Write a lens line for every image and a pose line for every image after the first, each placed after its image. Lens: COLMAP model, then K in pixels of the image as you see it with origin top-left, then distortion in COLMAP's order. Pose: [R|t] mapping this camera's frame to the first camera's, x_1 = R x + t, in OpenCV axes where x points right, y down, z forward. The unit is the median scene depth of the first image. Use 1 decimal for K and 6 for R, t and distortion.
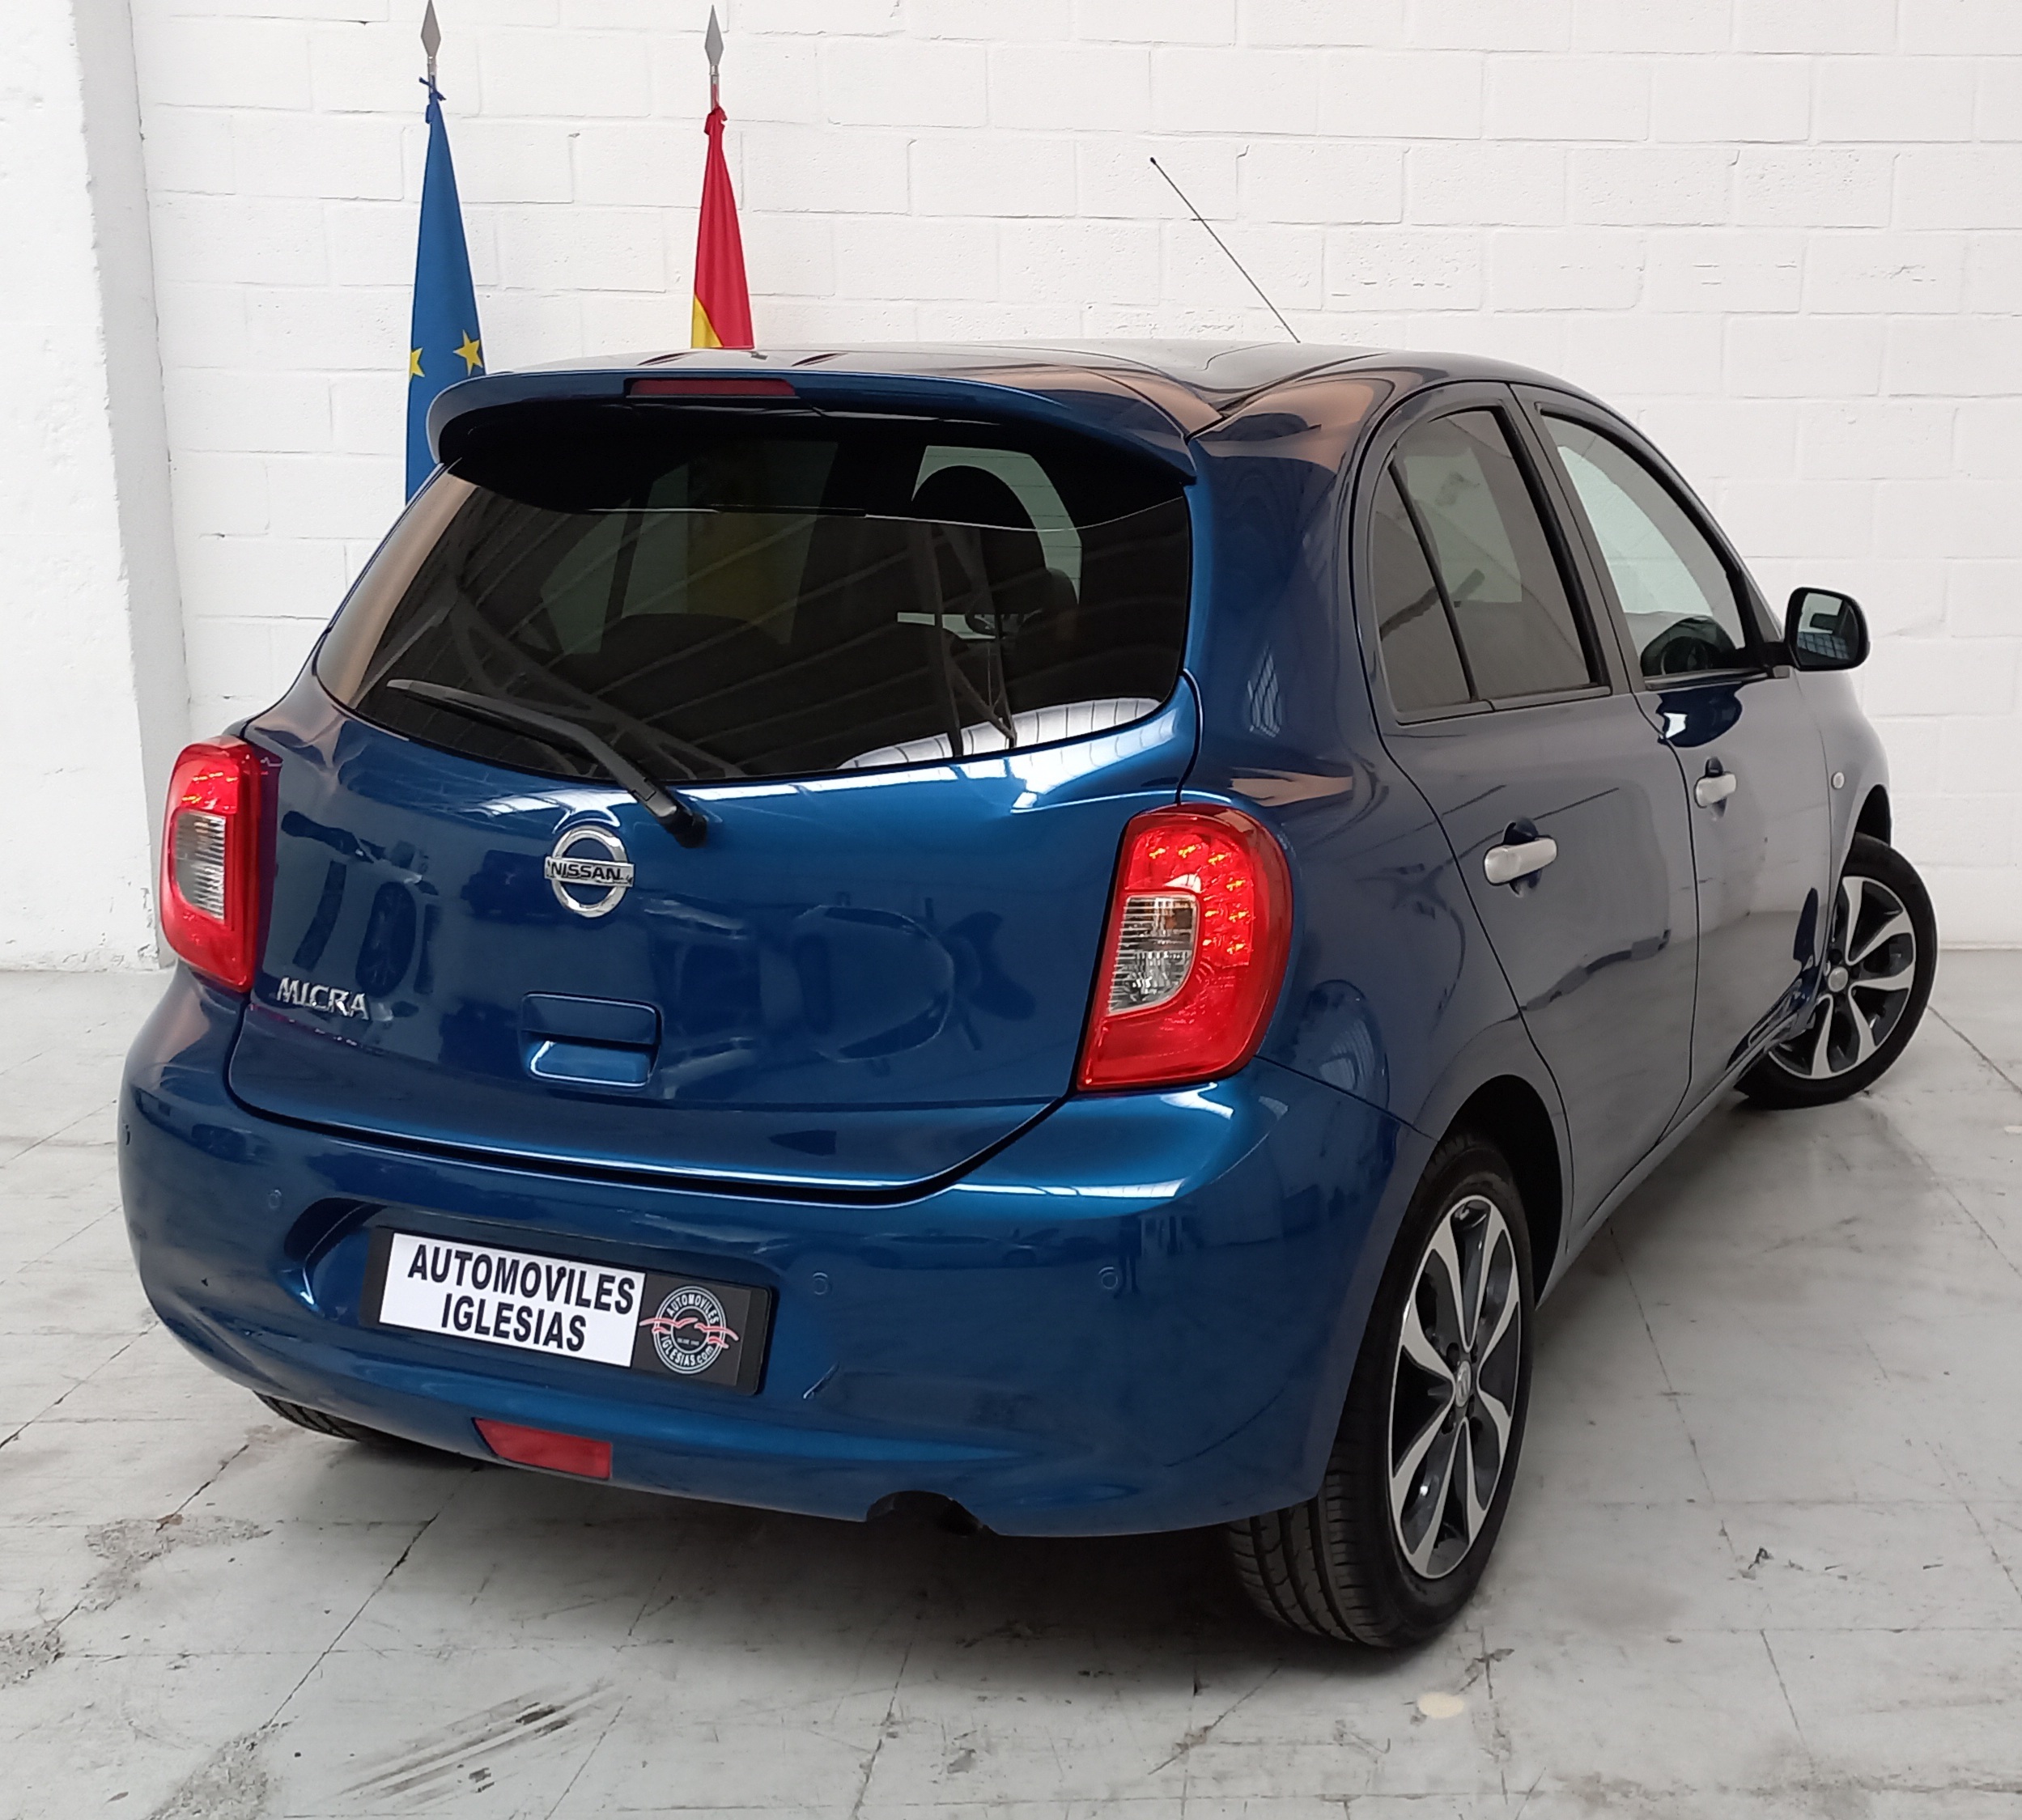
lens RADIAL K [[2497.2, 0, 1435.2], [0, 2497.2, 865.1], [0, 0, 1]] dist [0.105621, -0.131566]
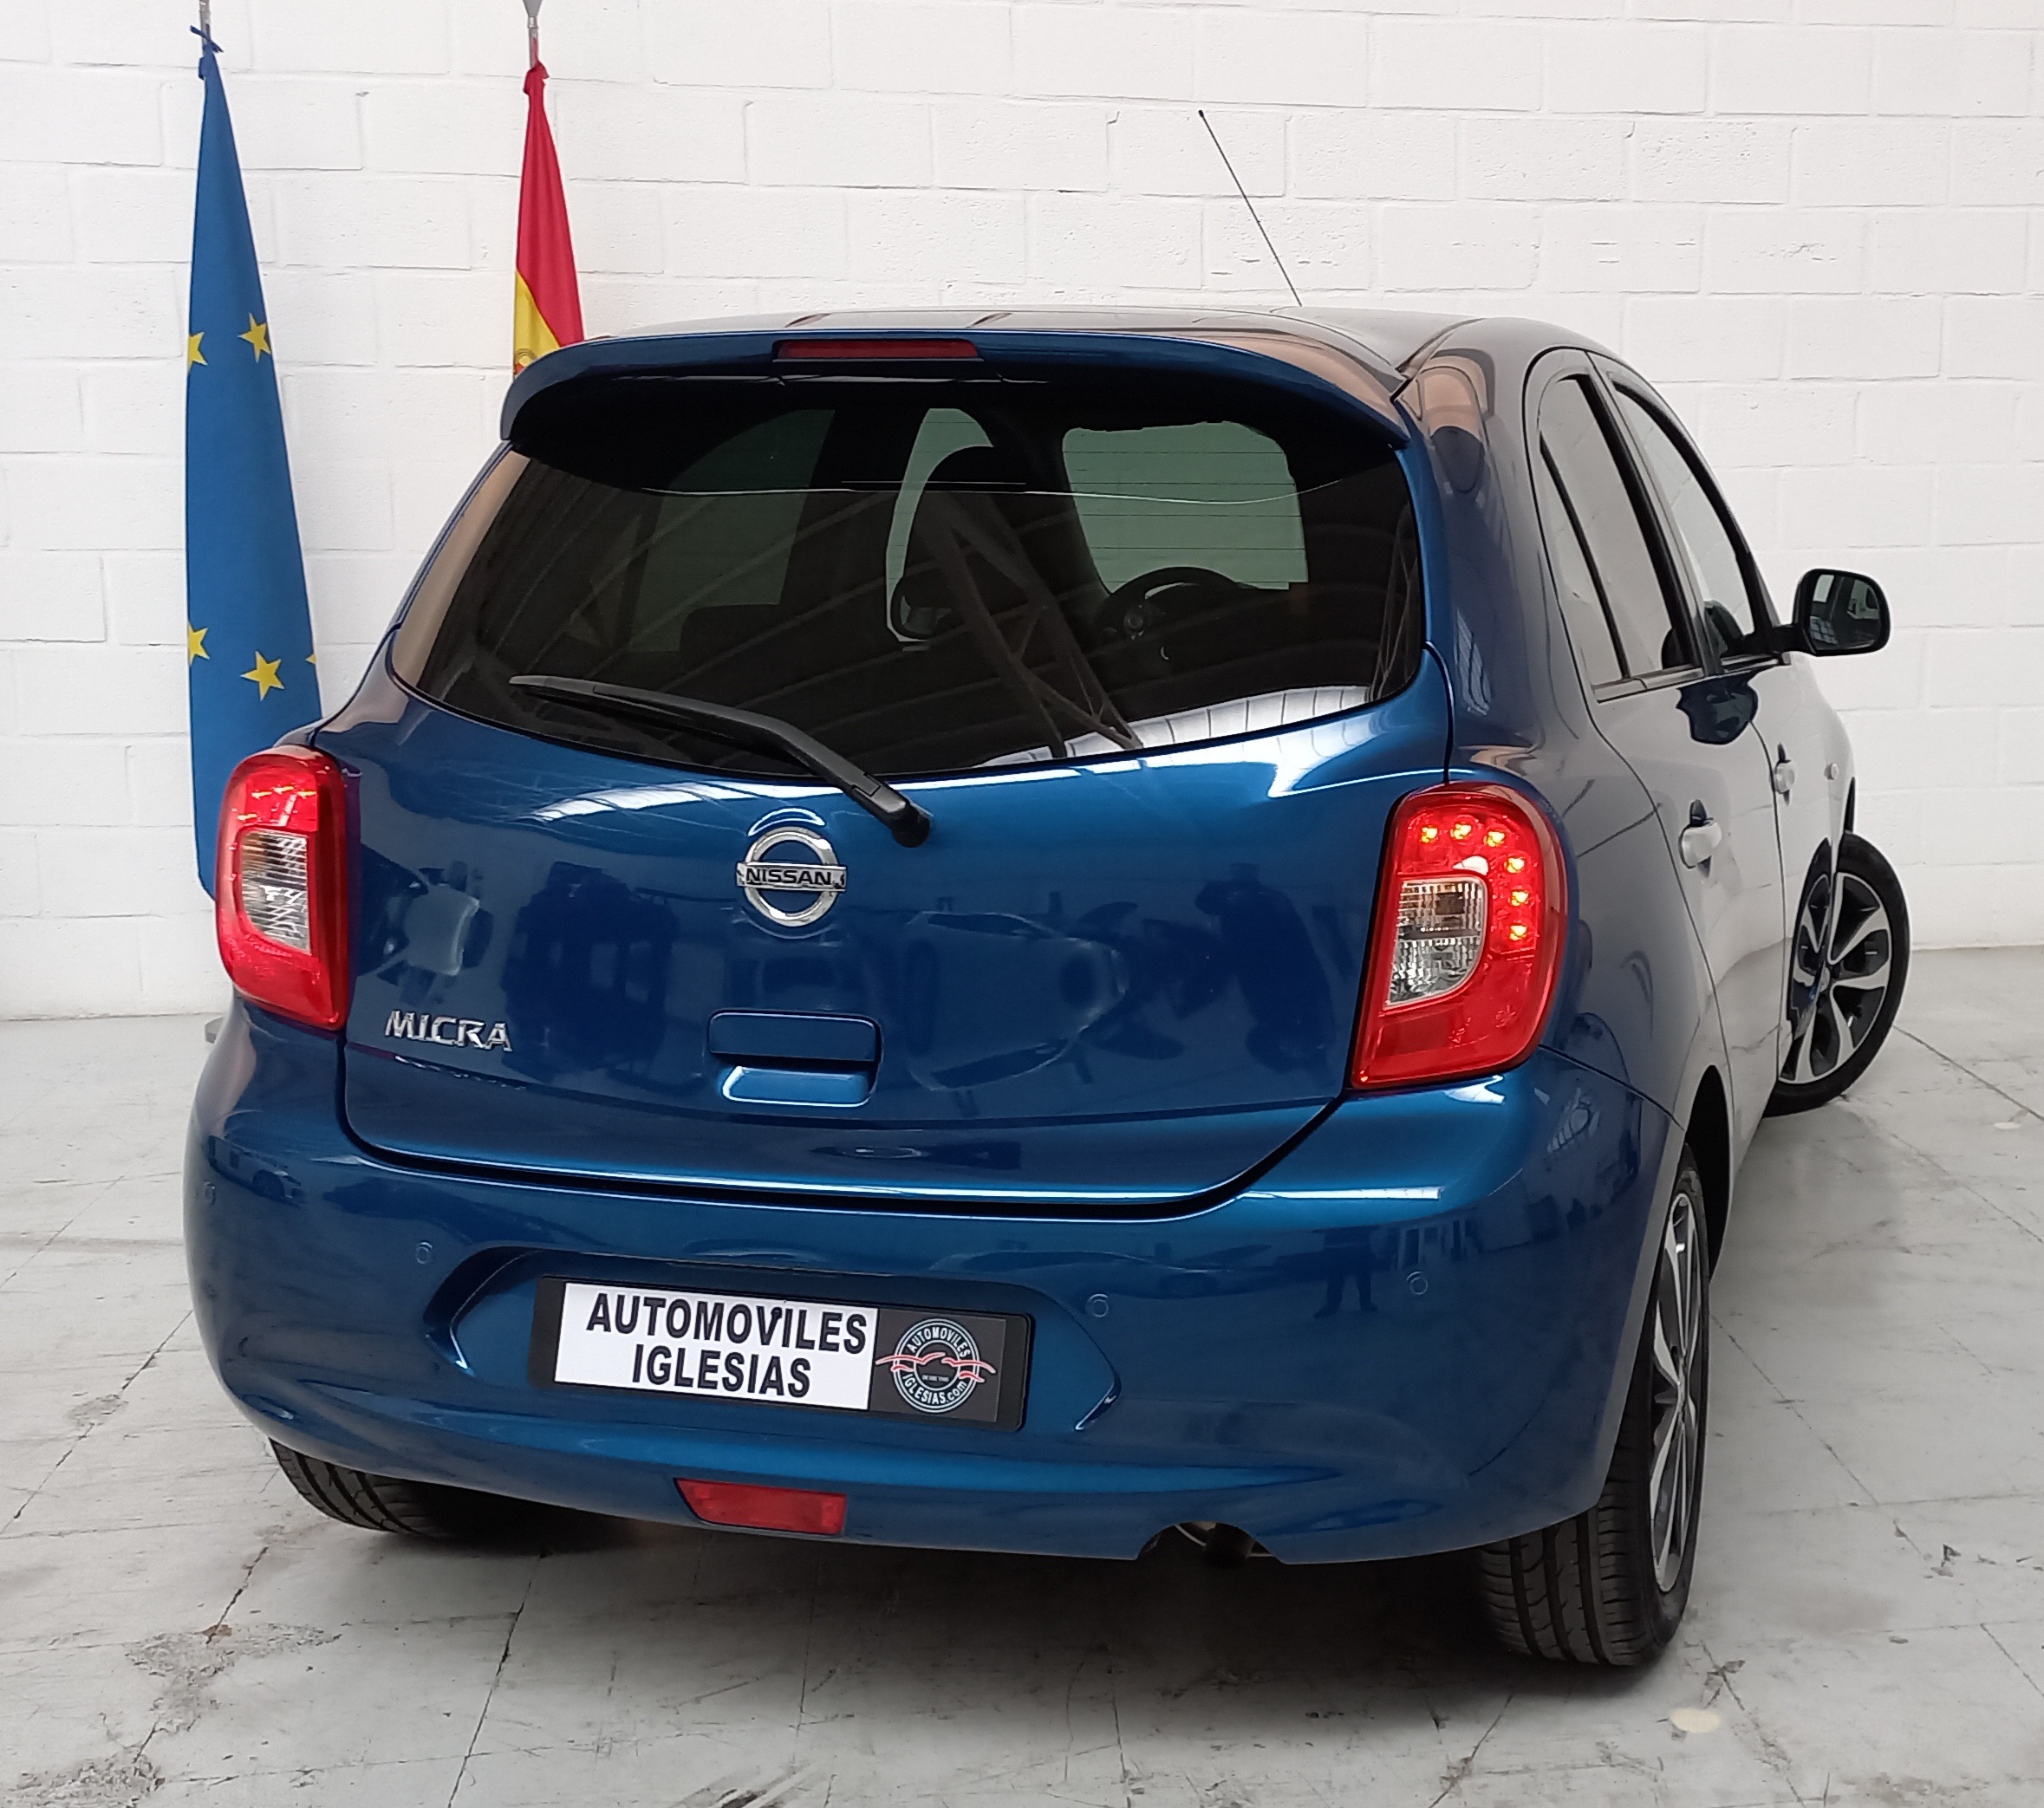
lens RADIAL K [[2667.4, 0, 1451.6], [0, 2667.4, 912.9], [0, 0, 1]] dist [0.125949, -0.179865]
pose [[0.990117, -0.034000, 0.136062, -0.225313], [0.033572, 0.999421, 0.005438, 0.018140], [-0.136168, -0.000816, 0.990685, -0.002819]]
